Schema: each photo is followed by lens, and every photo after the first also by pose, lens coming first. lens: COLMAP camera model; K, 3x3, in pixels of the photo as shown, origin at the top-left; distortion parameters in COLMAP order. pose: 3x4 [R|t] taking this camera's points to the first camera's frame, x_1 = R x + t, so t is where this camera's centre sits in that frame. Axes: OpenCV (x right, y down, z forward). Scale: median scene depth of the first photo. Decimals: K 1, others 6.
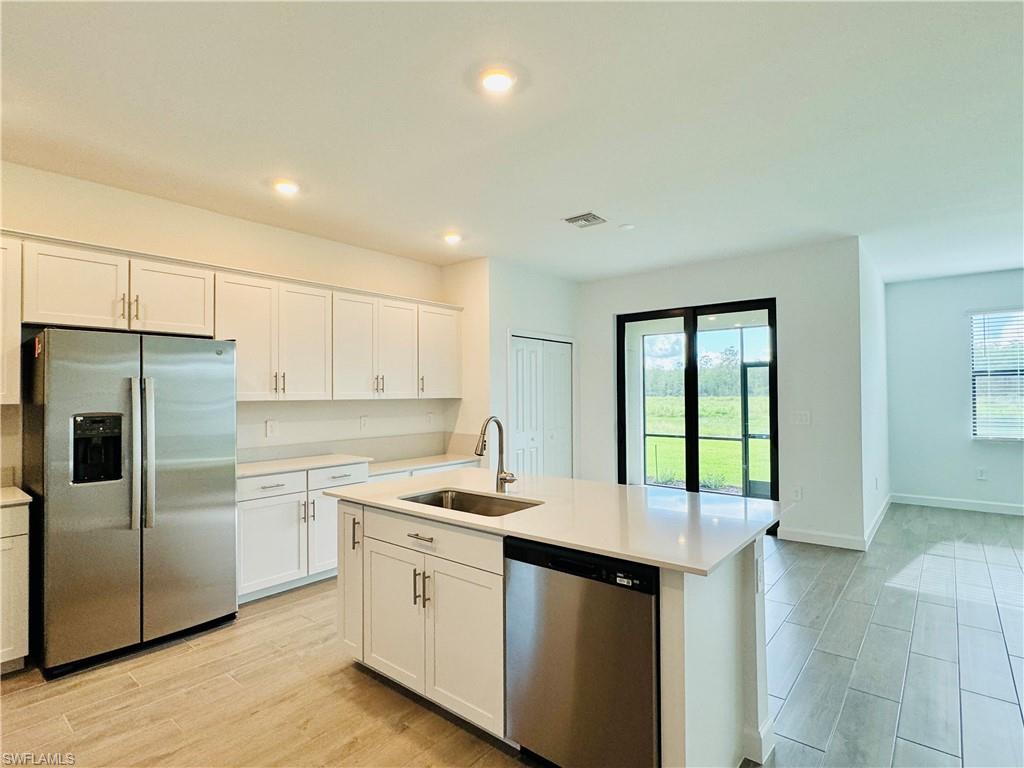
lens RADIAL K [[527.6, 0, 513.4], [0, 527.6, 385.7], [0, 0, 1]] dist [-0.002770, 0.001098]
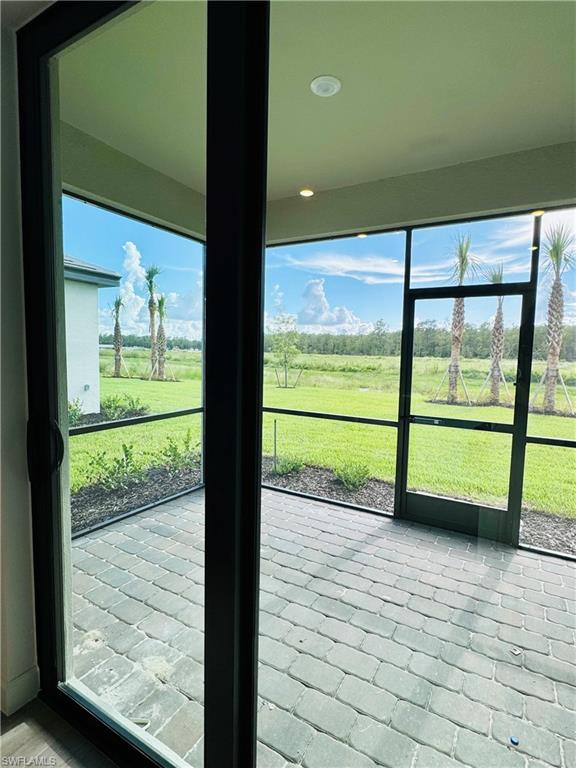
lens RADIAL K [[395.7, 0, 288.0], [0, 395.7, 384.0], [0, 0, 1]] dist [-0.002770, 0.001098]
pose [[0.985944, 0.016061, 0.166304, 0.550105], [-0.032548, 0.994762, 0.096898, 0.044087], [-0.163876, -0.100949, 0.981302, 1.366117]]
